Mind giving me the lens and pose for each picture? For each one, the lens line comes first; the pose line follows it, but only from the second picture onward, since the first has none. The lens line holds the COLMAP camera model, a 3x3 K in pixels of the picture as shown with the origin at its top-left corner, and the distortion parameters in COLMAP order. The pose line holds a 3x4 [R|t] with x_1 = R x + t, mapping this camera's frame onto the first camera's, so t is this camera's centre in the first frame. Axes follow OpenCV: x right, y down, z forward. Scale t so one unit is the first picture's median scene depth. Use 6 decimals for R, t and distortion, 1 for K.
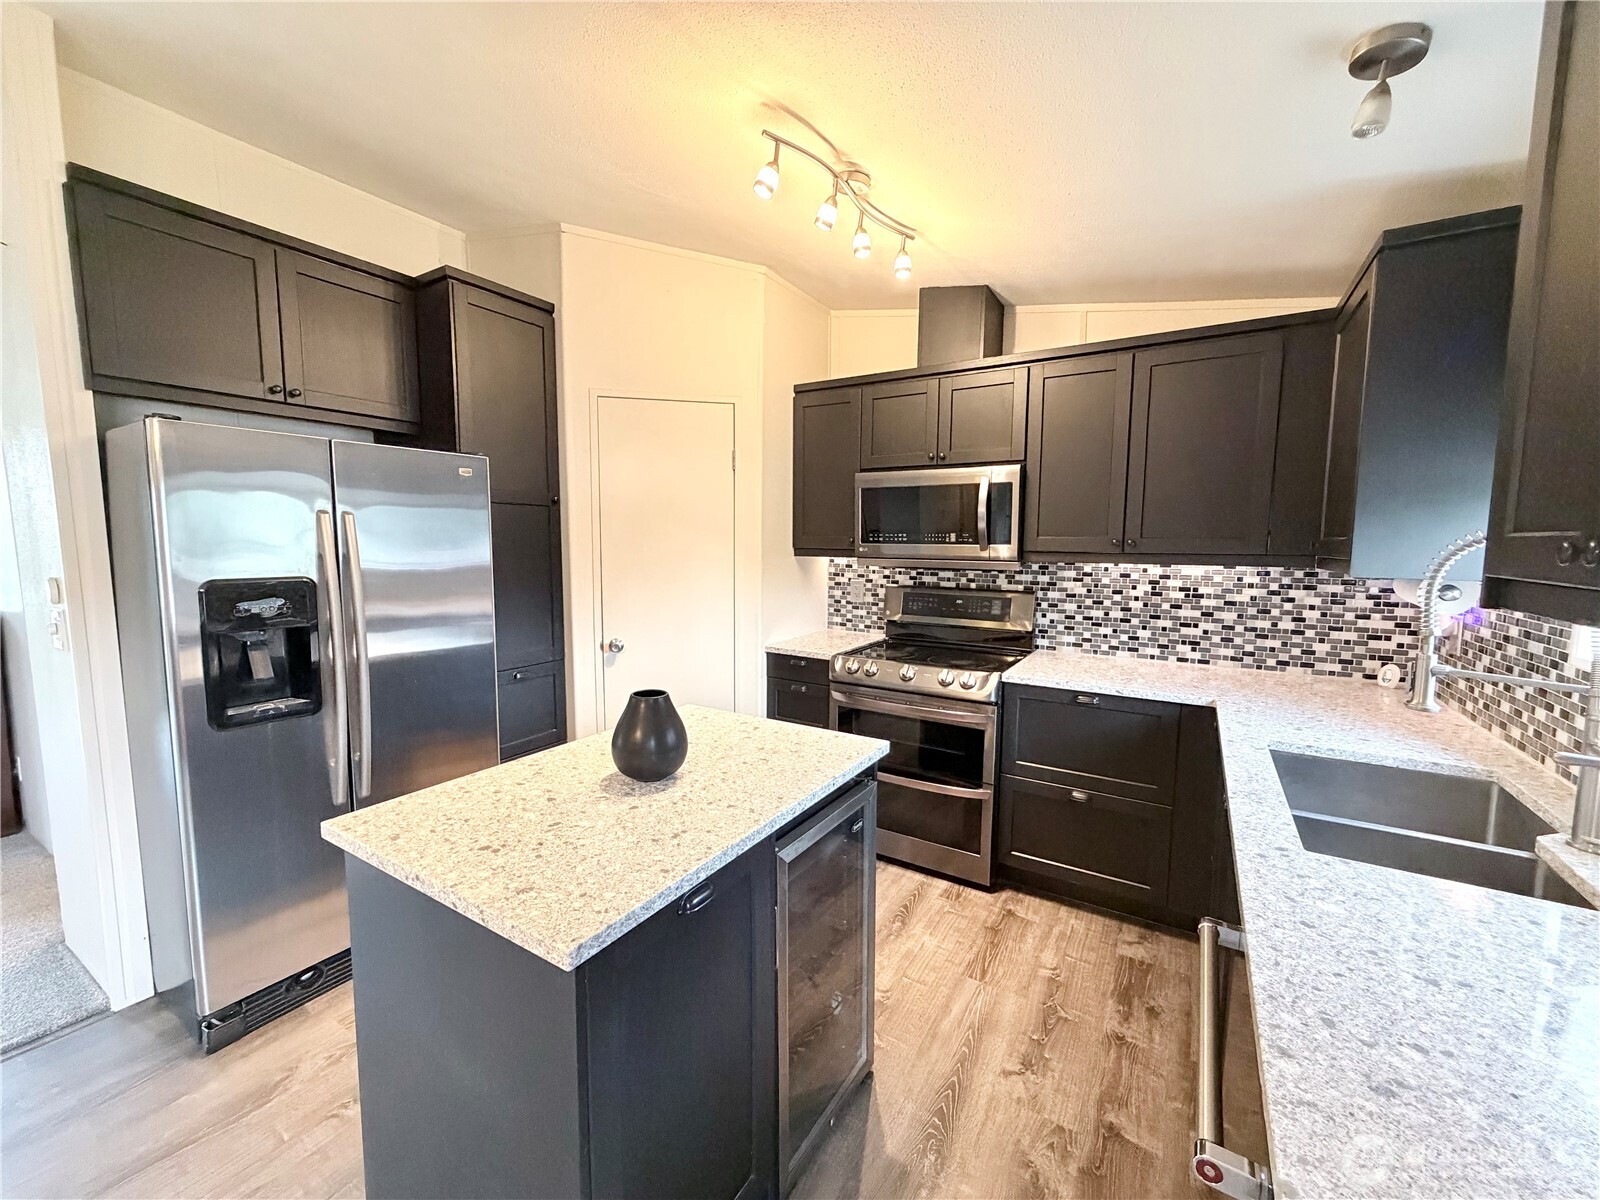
lens RADIAL K [[639.0, 0, 791.5], [0, 639.0, 599.3], [0, 0, 1]] dist [0.000396, 0.000547]
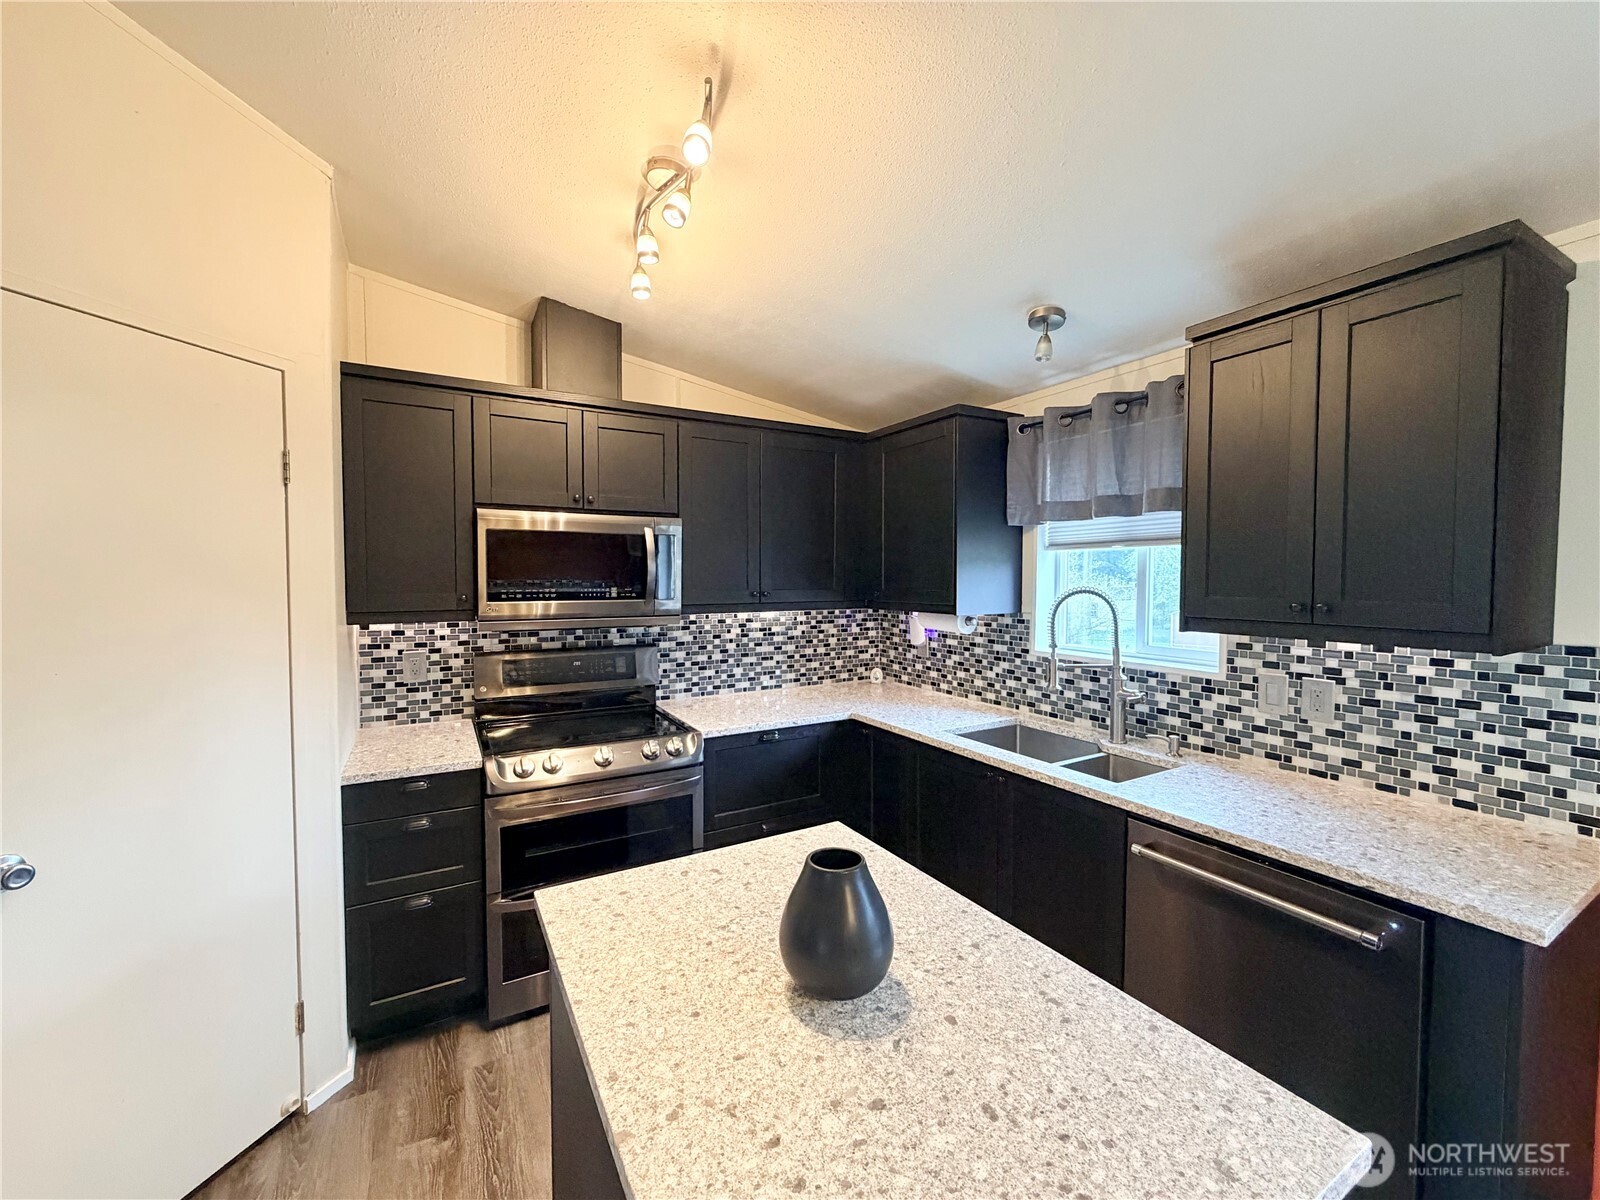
lens RADIAL K [[639.0, 0, 797.7], [0, 639.0, 598.3], [0, 0, 1]] dist [0.000396, 0.000547]
pose [[0.469665, -0.036619, 0.882085, -0.409241], [0.087921, 0.996112, -0.005461, -0.060356], [-0.878456, 0.080119, 0.471059, 0.352718]]
